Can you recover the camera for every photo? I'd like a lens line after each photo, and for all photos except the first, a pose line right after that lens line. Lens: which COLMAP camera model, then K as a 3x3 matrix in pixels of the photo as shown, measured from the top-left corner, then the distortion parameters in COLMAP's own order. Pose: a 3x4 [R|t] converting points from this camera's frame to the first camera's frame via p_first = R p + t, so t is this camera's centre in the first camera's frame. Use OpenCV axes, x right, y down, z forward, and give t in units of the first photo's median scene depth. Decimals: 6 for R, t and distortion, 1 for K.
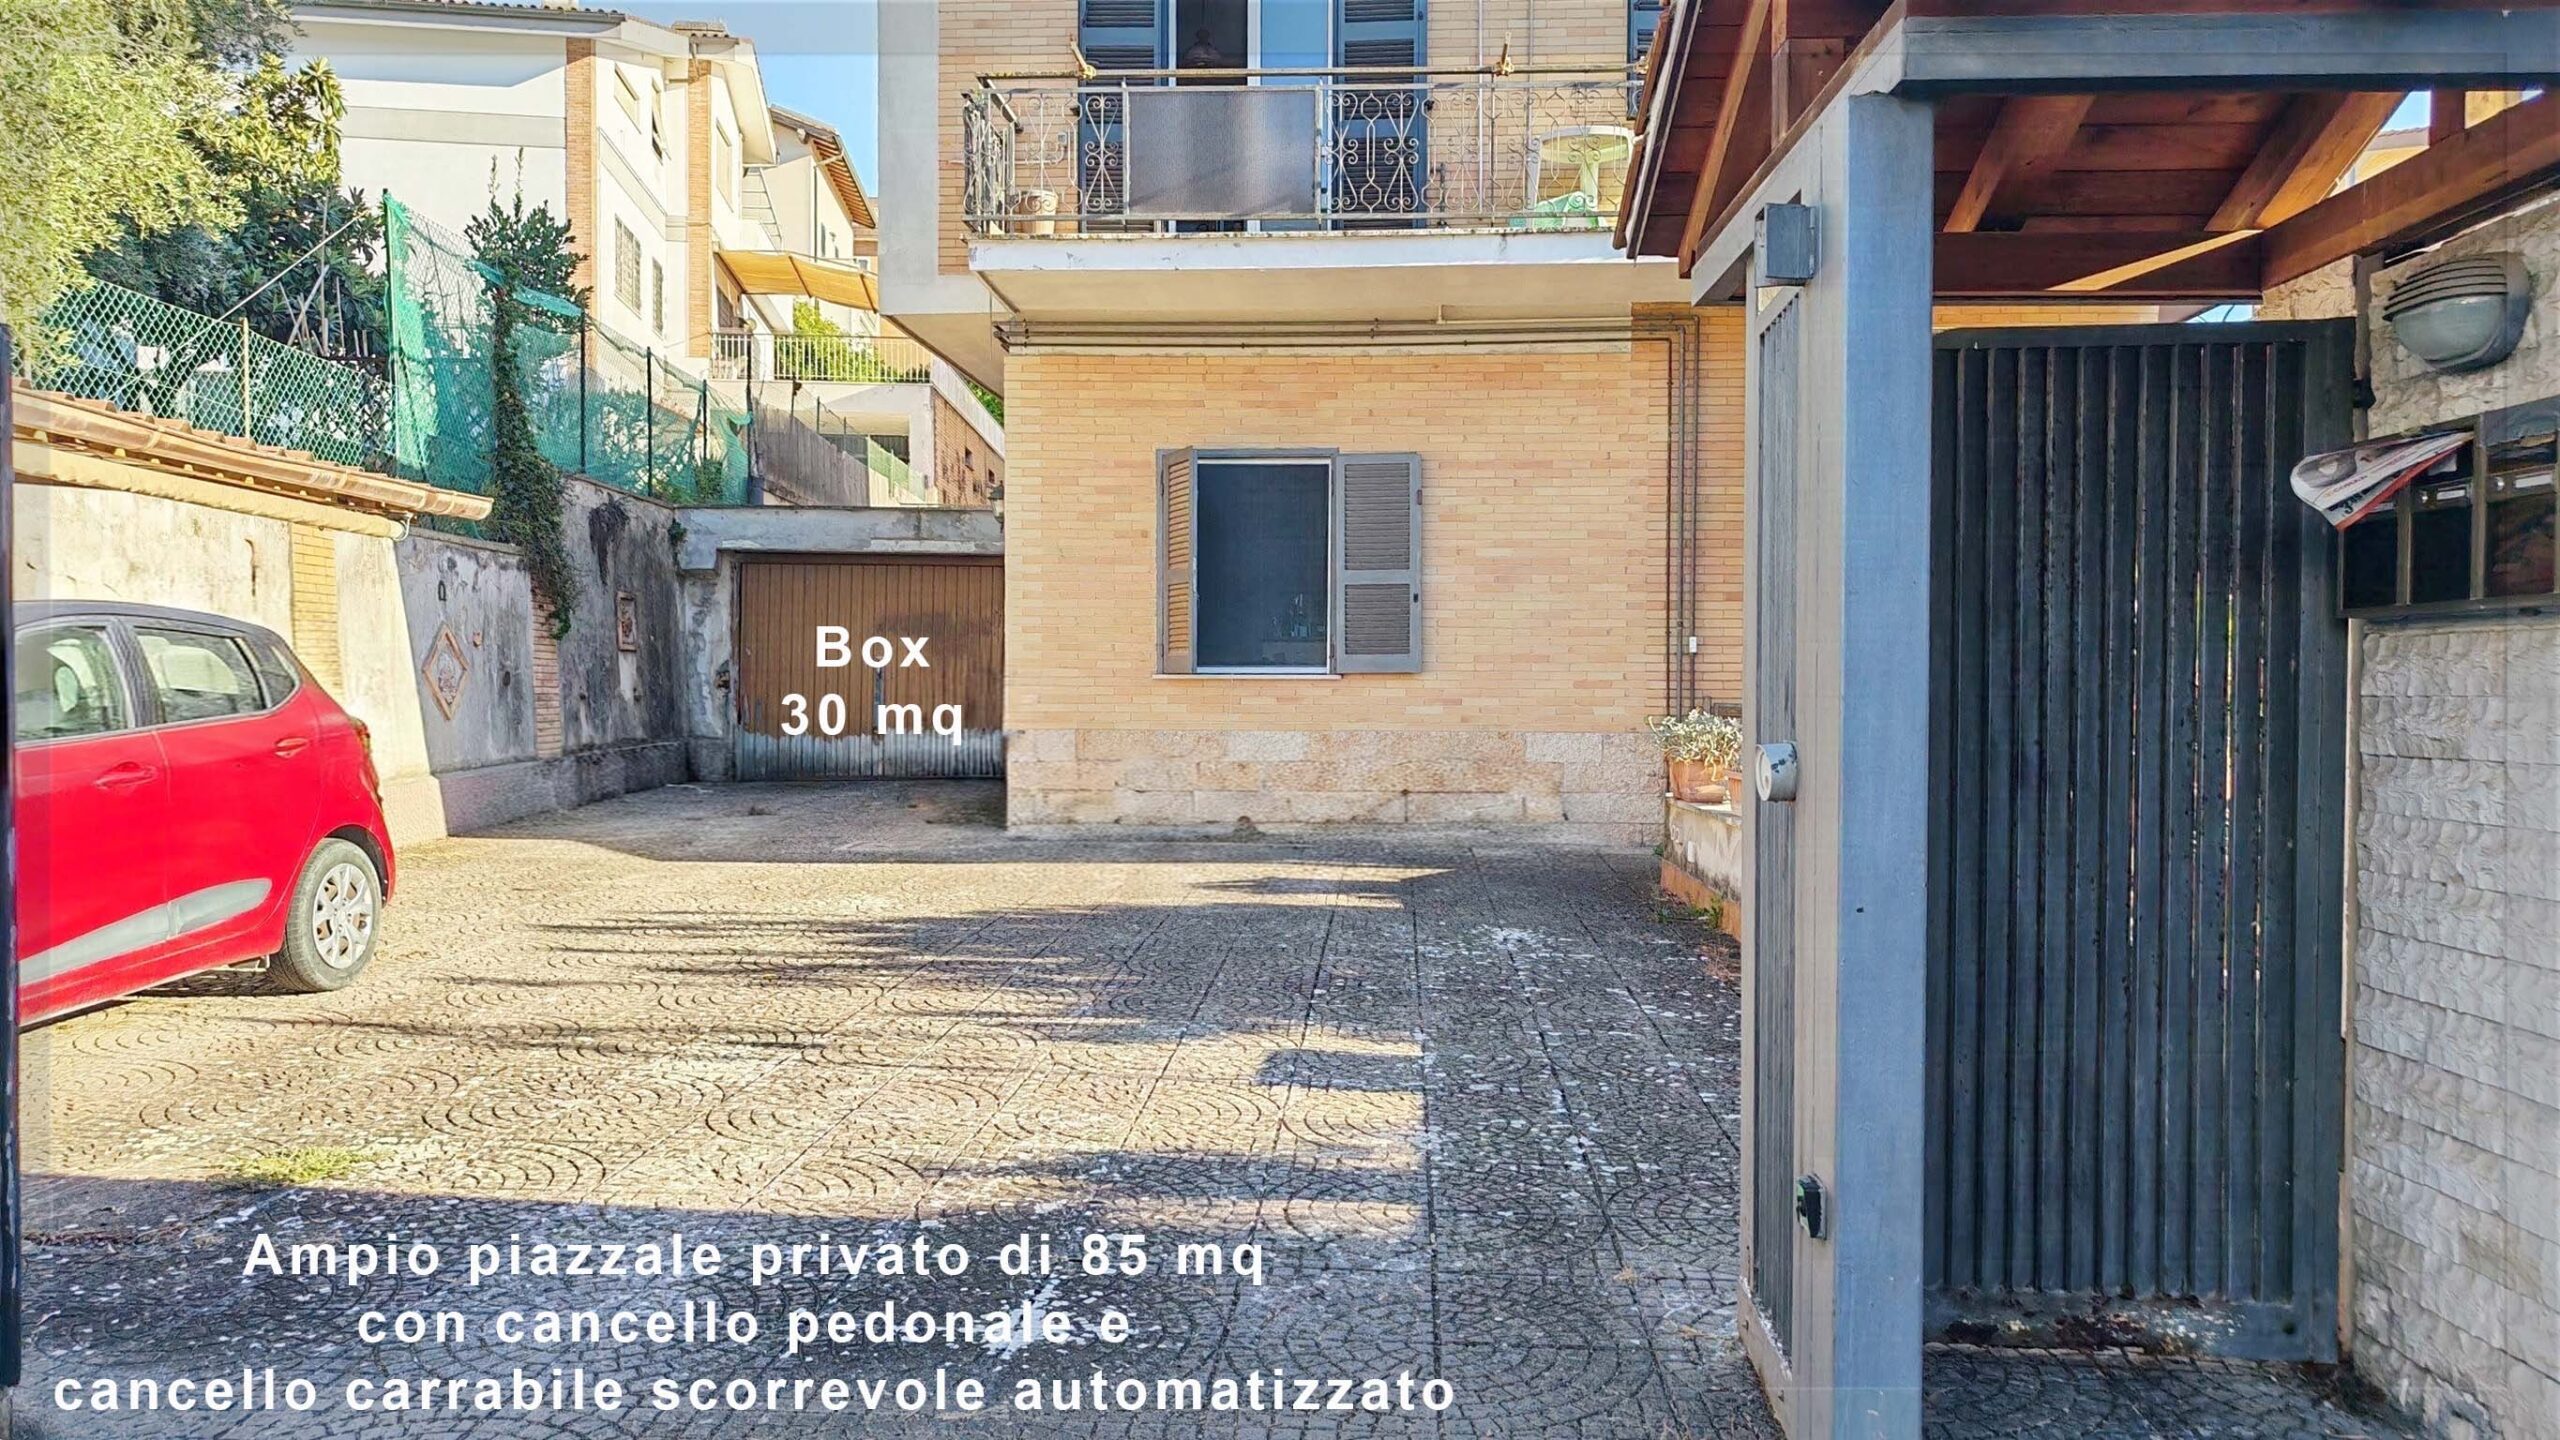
lens RADIAL K [[1840.7, 0, 1280.0], [0, 1840.7, 720.0], [0, 0, 1]] dist [0.026531, -0.004672]
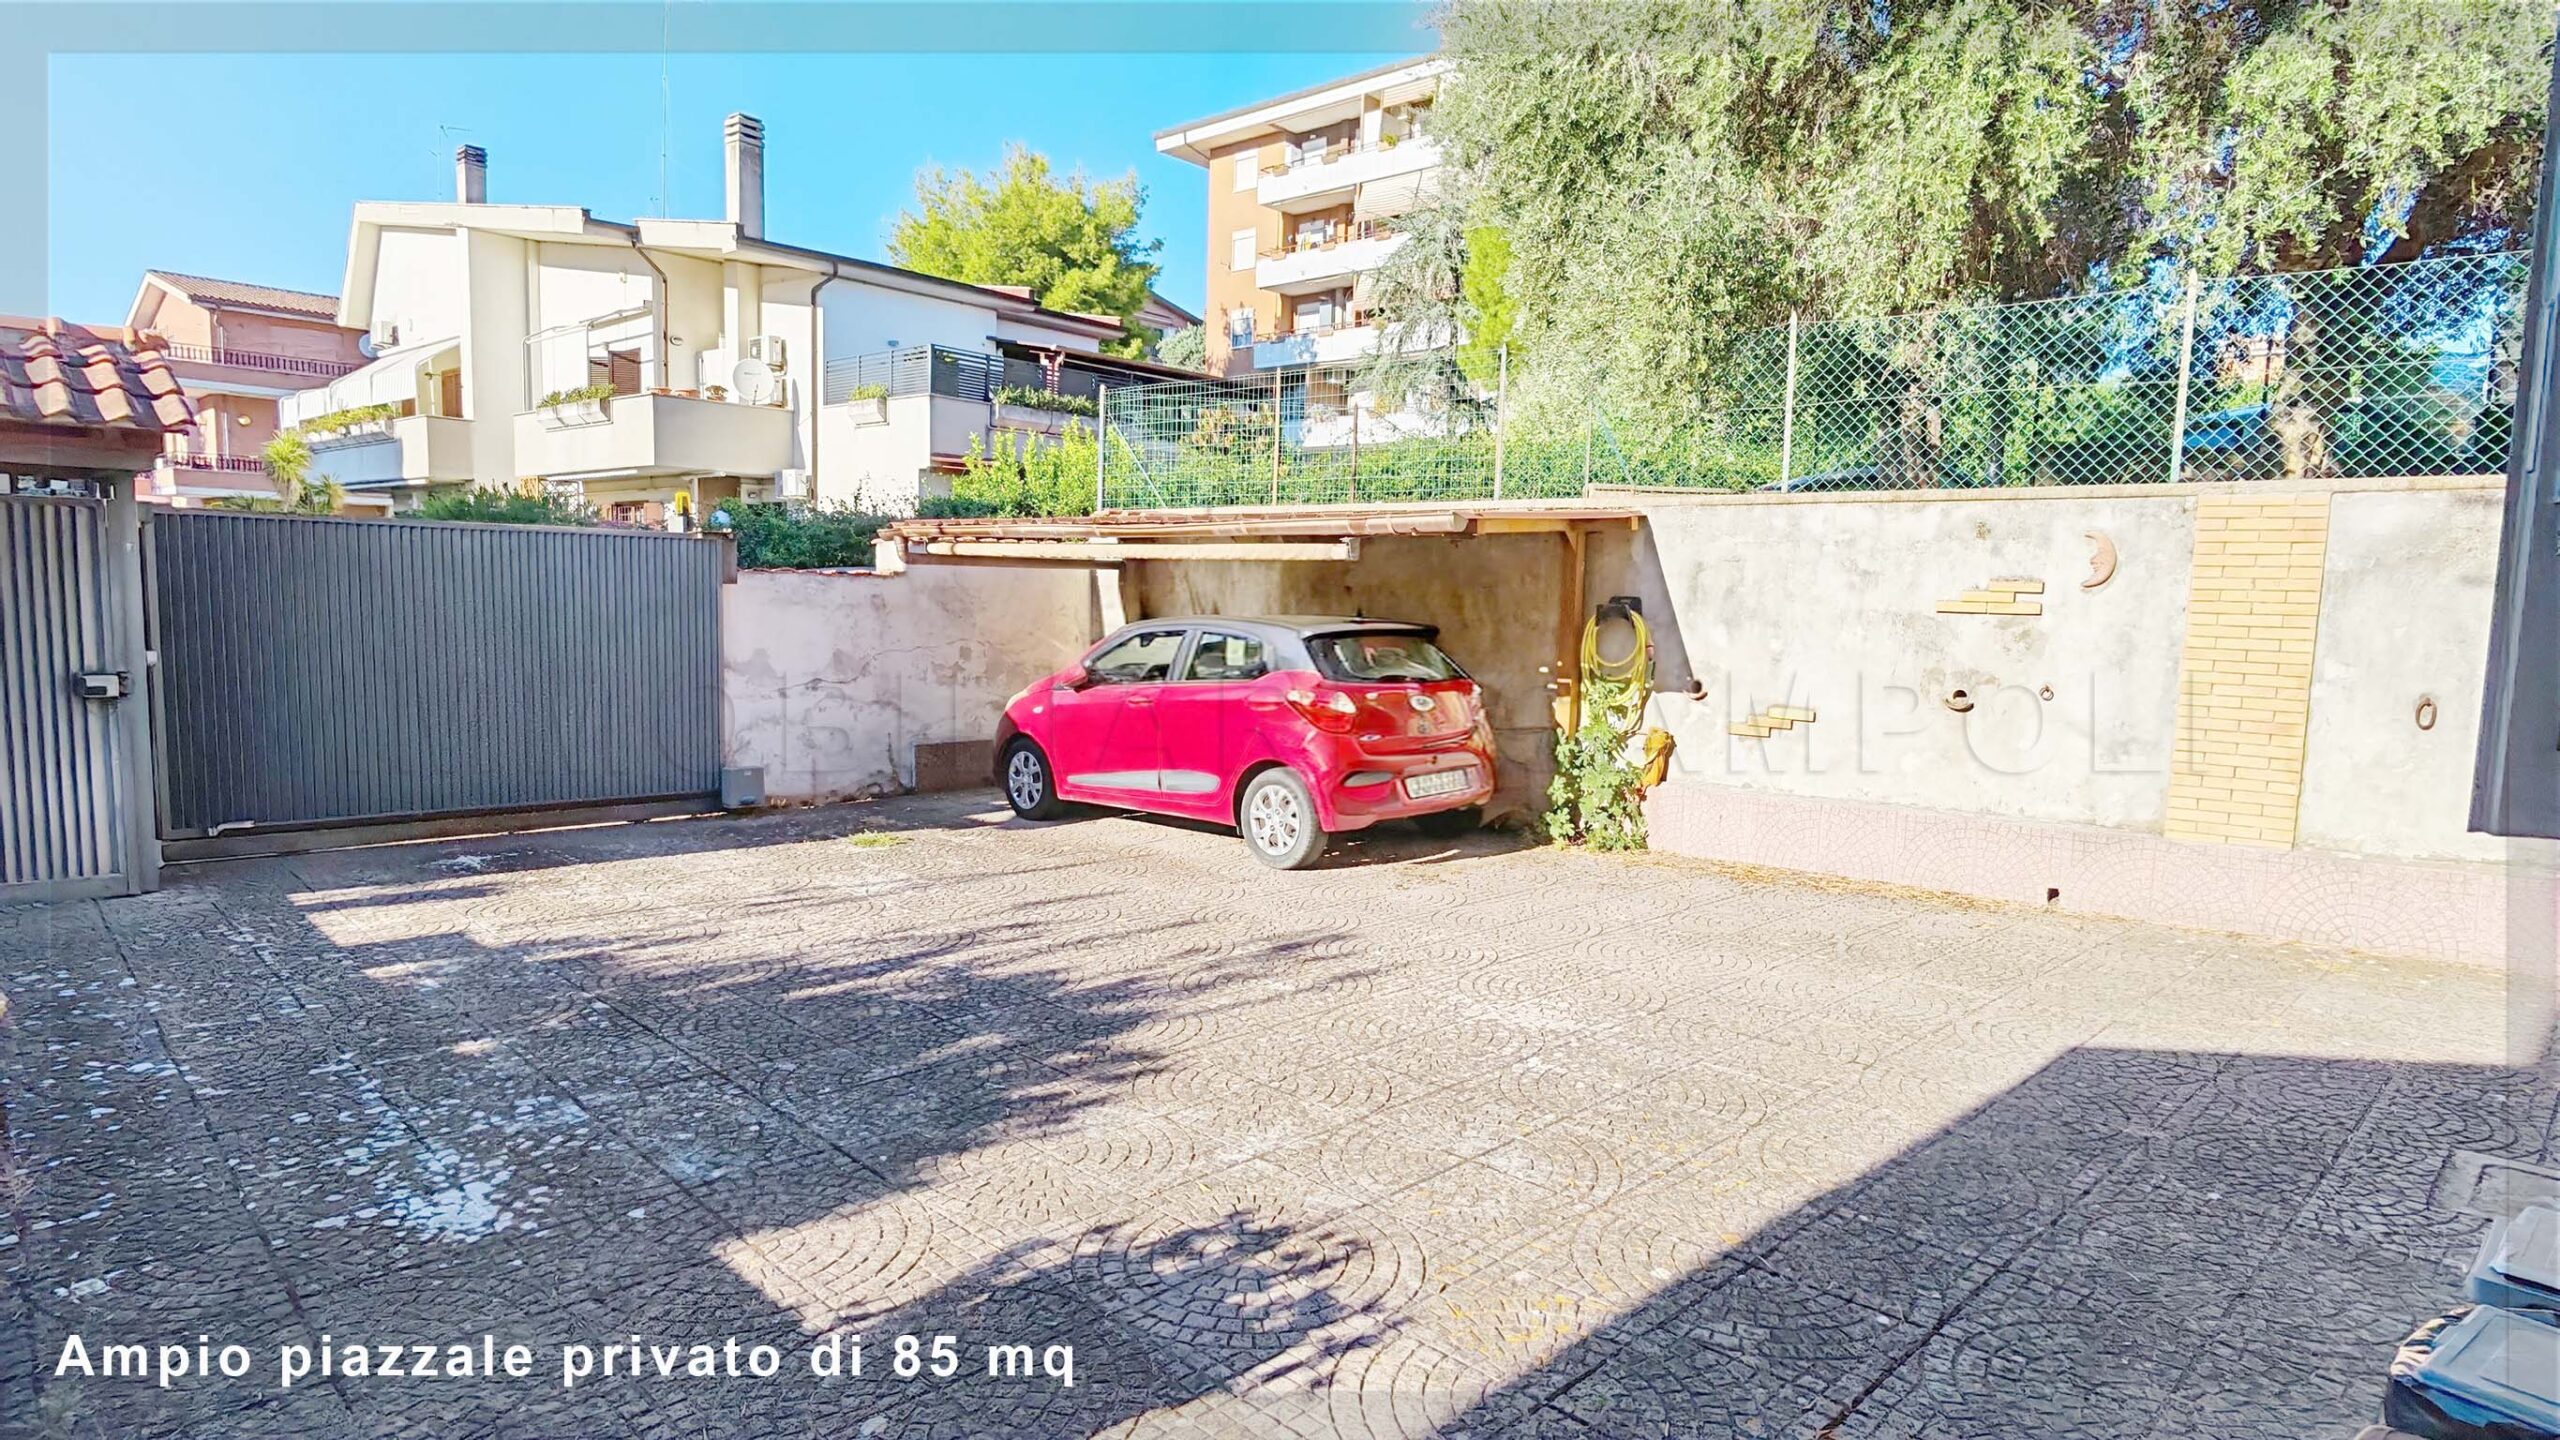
lens RADIAL K [[1383.7, 0, 1276.4], [0, 1383.7, 733.3], [0, 0, 1]] dist [0.001343, -0.000070]
pose [[-0.677926, 0.051729, -0.733308, 0.163815], [-0.044393, 0.992820, 0.111076, -0.047001], [0.733789, 0.107856, -0.670762, 0.933953]]
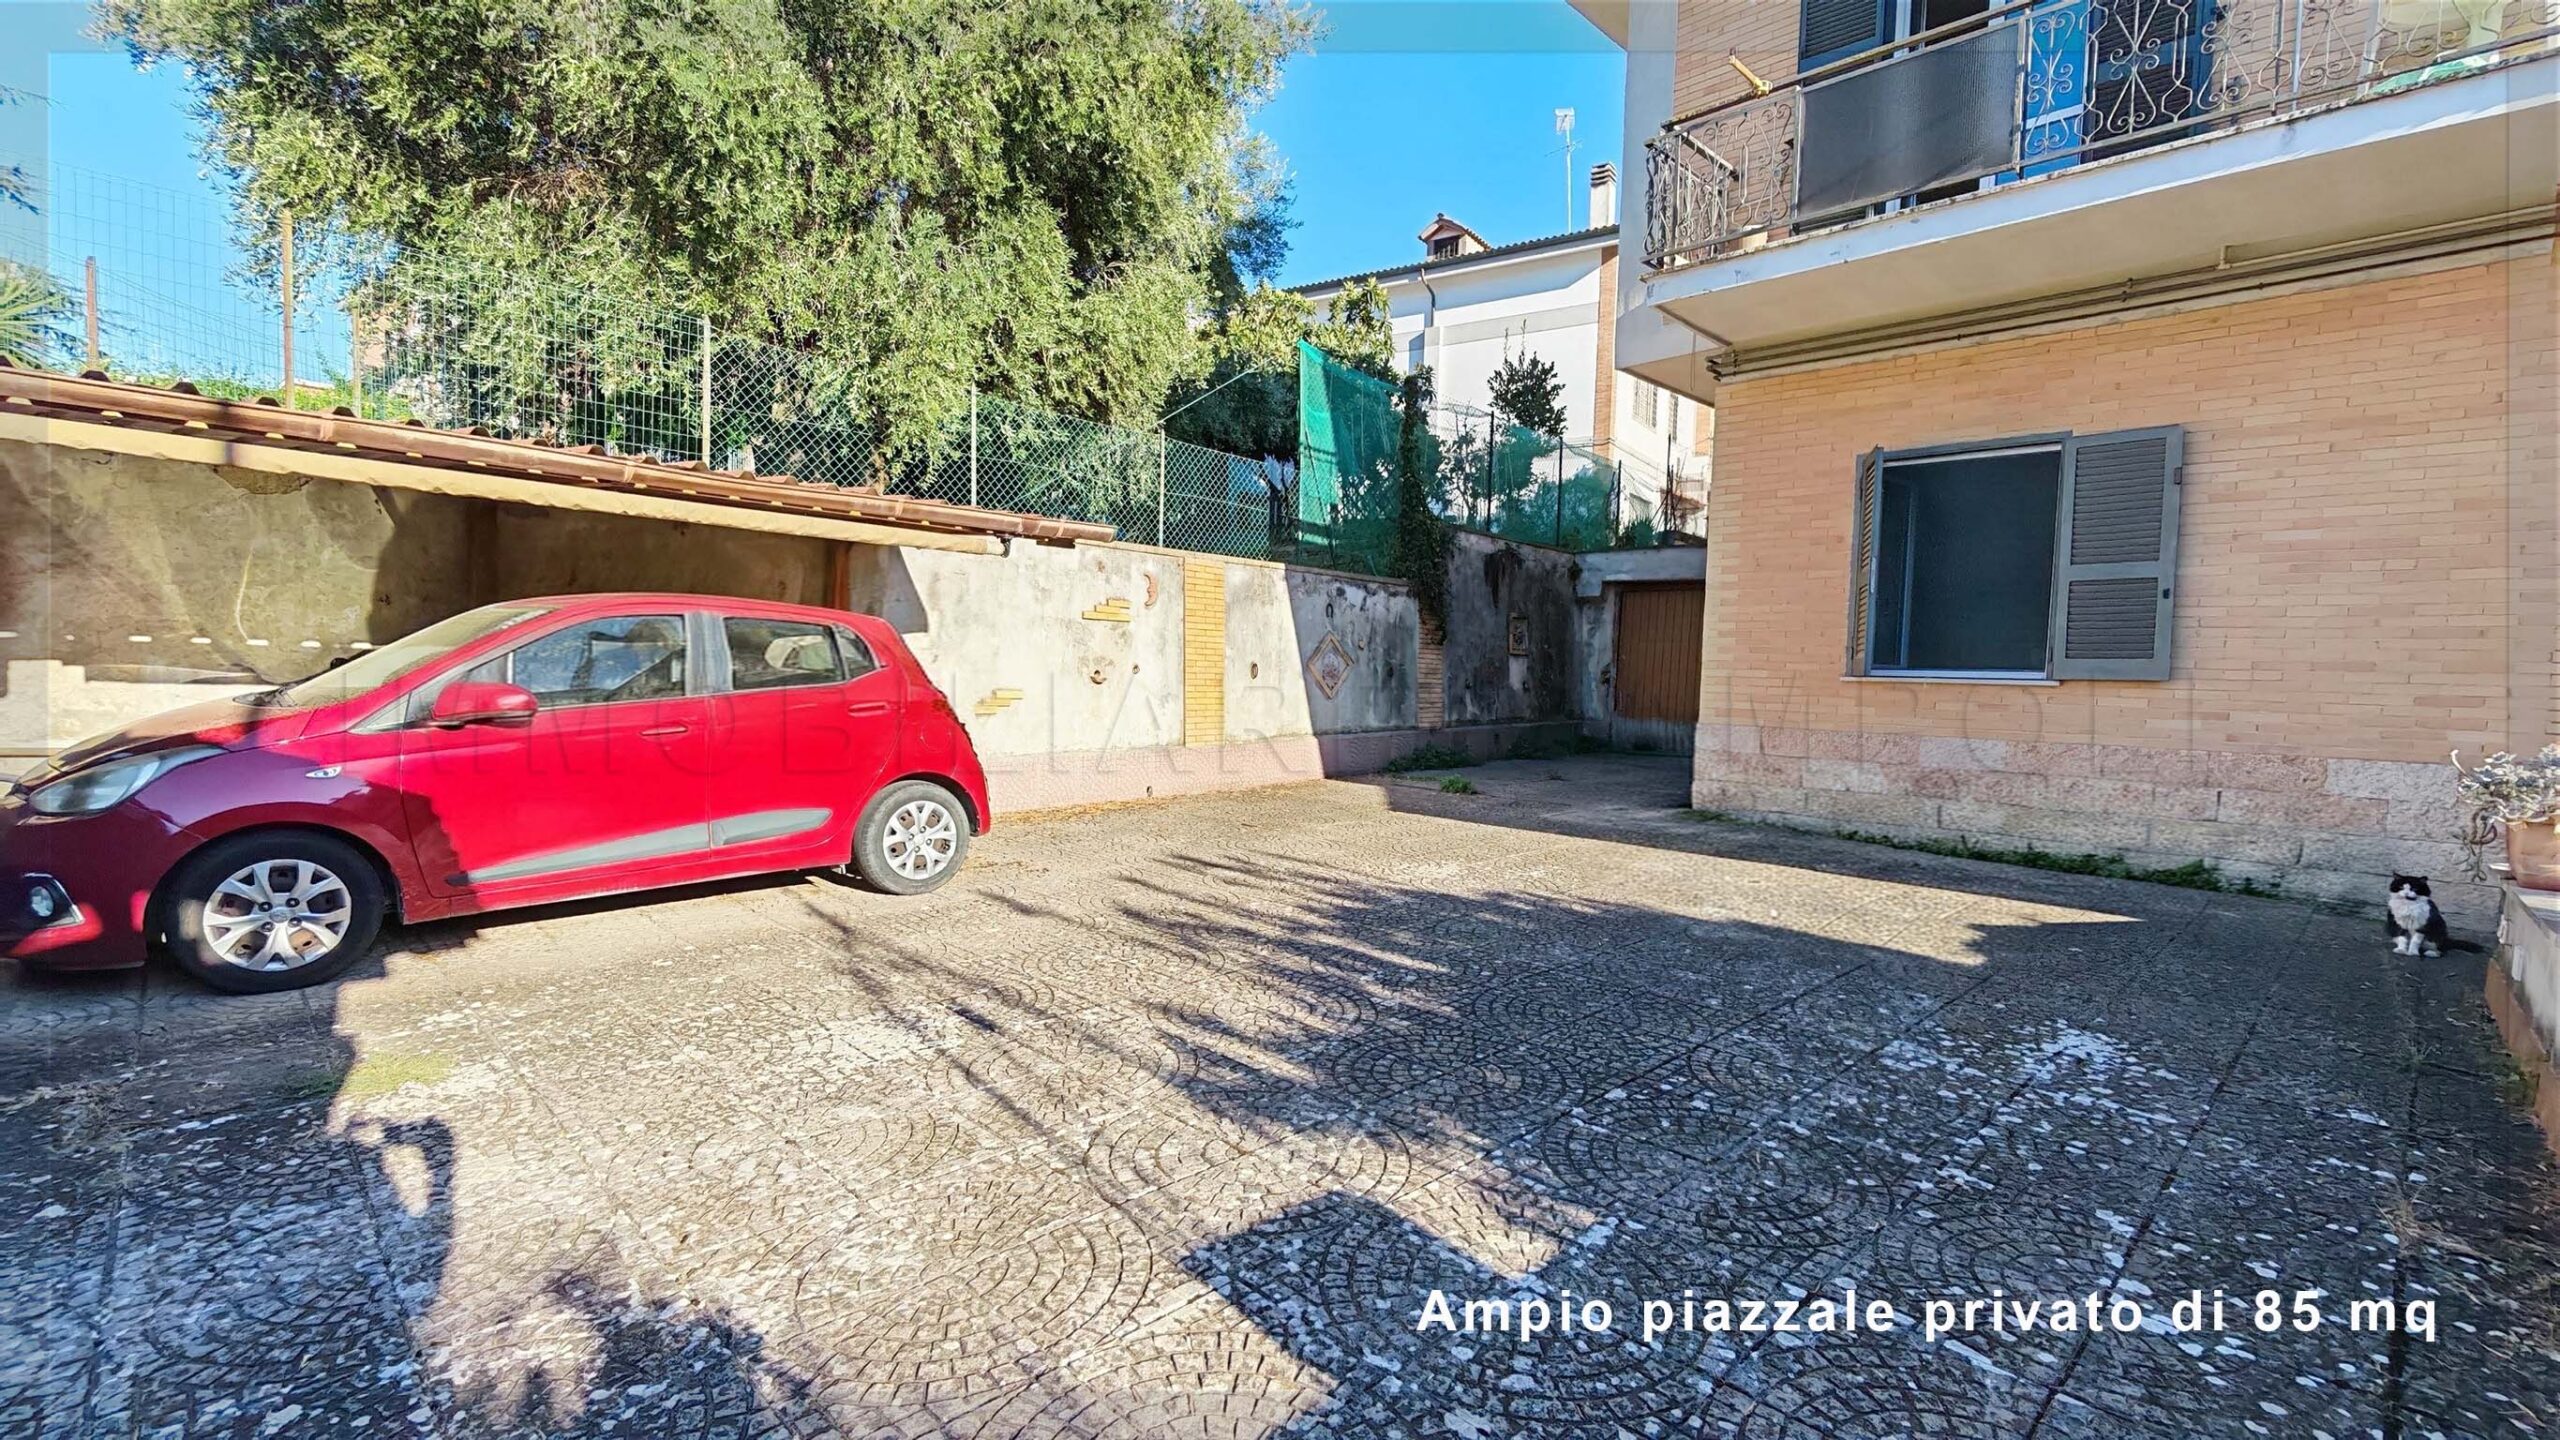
lens RADIAL K [[1134.4, 0, 1280.3], [0, 1134.4, 730.2], [0, 0, 1]] dist [-0.003080, -0.000703]
pose [[0.738397, 0.051138, -0.672424, 0.120998], [-0.036475, 0.998690, 0.035897, -0.005960], [0.673379, -0.001980, 0.739295, 0.308076]]
